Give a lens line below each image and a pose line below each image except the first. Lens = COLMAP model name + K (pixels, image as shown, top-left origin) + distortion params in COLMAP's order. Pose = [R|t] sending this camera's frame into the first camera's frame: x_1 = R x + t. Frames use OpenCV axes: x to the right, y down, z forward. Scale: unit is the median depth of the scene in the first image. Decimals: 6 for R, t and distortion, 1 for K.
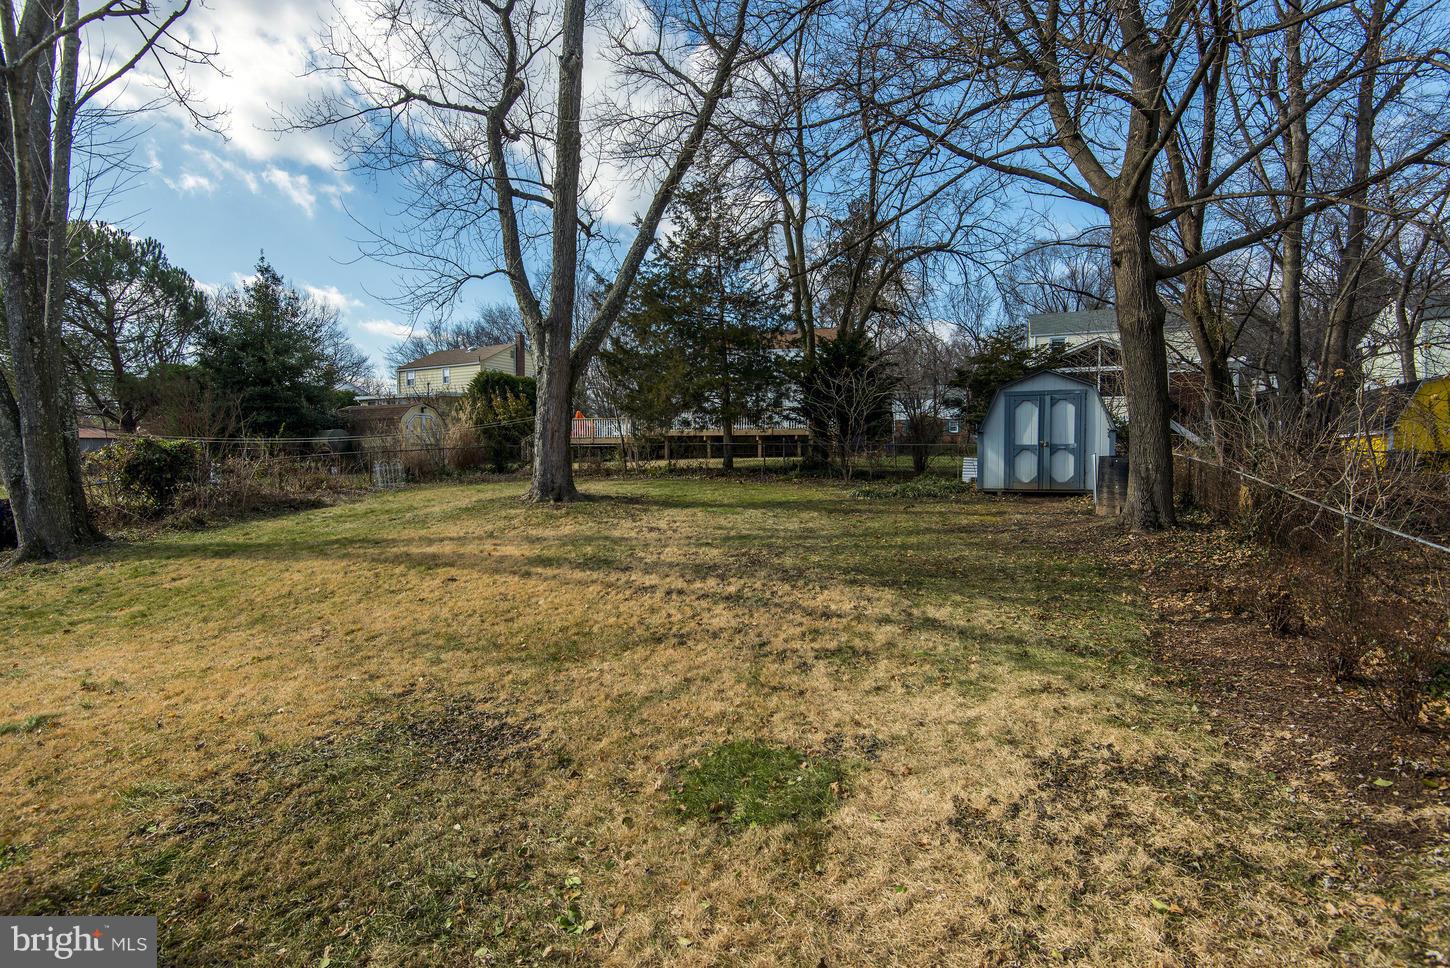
lens RADIAL K [[756.8, 0, 718.6], [0, 756.8, 477.9], [0, 0, 1]] dist [-0.000214, -0.015461]
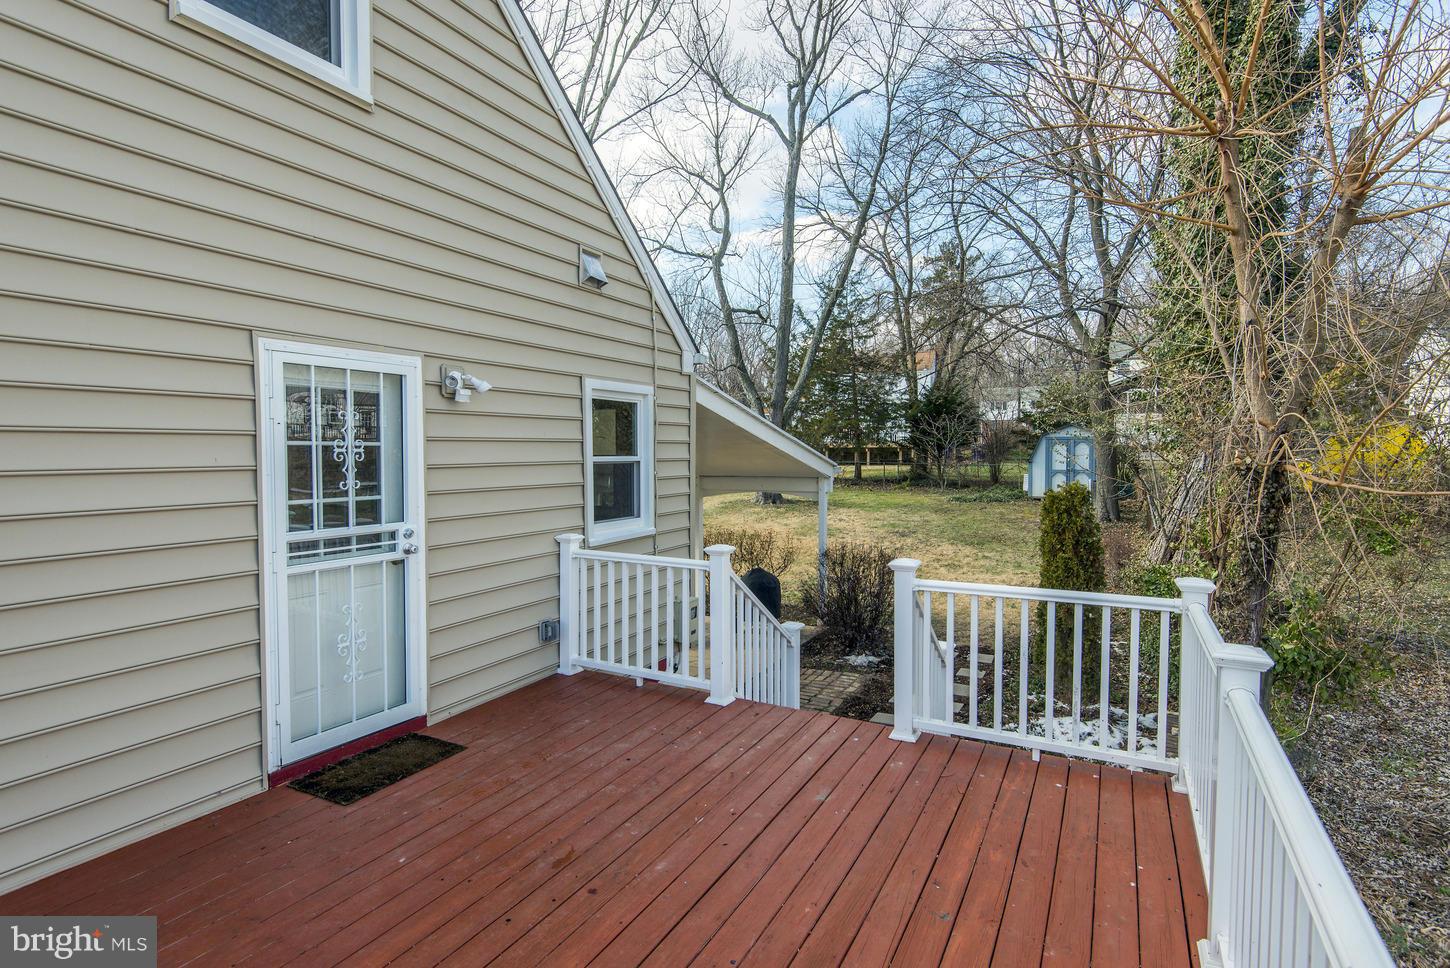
lens RADIAL K [[756.8, 0, 718.6], [0, 756.8, 477.9], [0, 0, 1]] dist [-0.000214, -0.015461]
pose [[0.994180, 0.001404, -0.107725, -0.141735], [-0.000454, 0.999961, 0.008842, -0.039758], [0.107734, -0.008742, 0.994141, -0.683325]]
